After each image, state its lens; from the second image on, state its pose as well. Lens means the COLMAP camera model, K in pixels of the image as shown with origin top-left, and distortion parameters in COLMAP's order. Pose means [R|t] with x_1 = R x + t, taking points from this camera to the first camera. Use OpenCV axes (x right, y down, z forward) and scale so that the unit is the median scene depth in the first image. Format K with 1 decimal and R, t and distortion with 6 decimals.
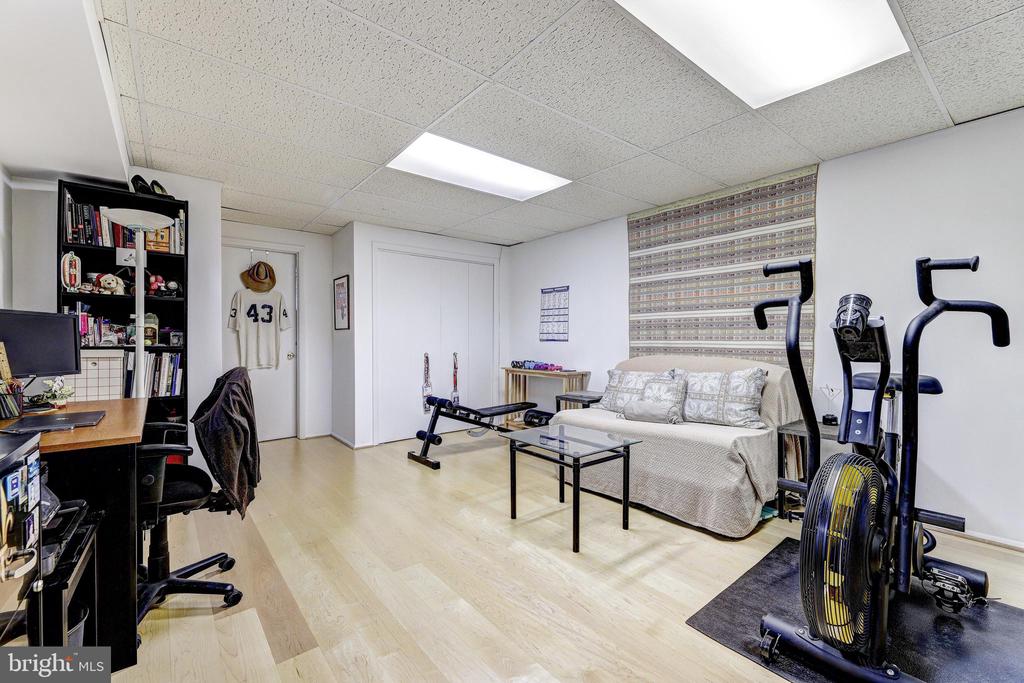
lens RADIAL K [[421.0, 0, 518.0], [0, 421.0, 343.5], [0, 0, 1]] dist [-0.000424, -0.001567]
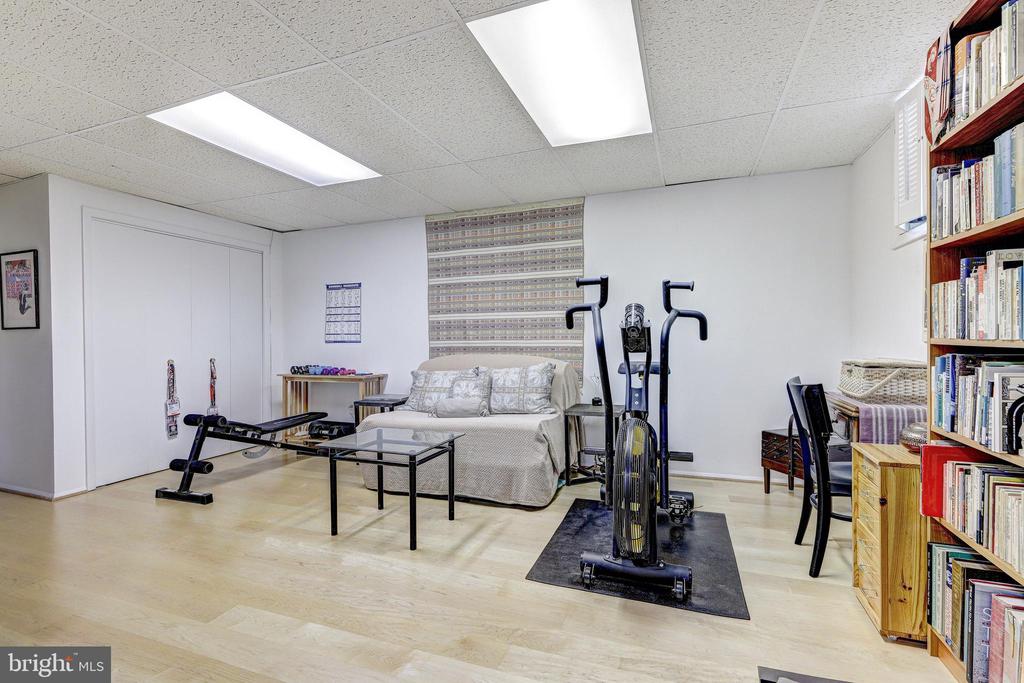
lens RADIAL K [[449.0, 0, 513.7], [0, 449.0, 344.4], [0, 0, 1]] dist [-0.009135, -0.000087]
pose [[0.864082, -0.012611, 0.503192, -0.142370], [0.014519, 0.999895, 0.000127, 0.005713], [-0.503141, 0.007196, 0.864174, -0.038153]]
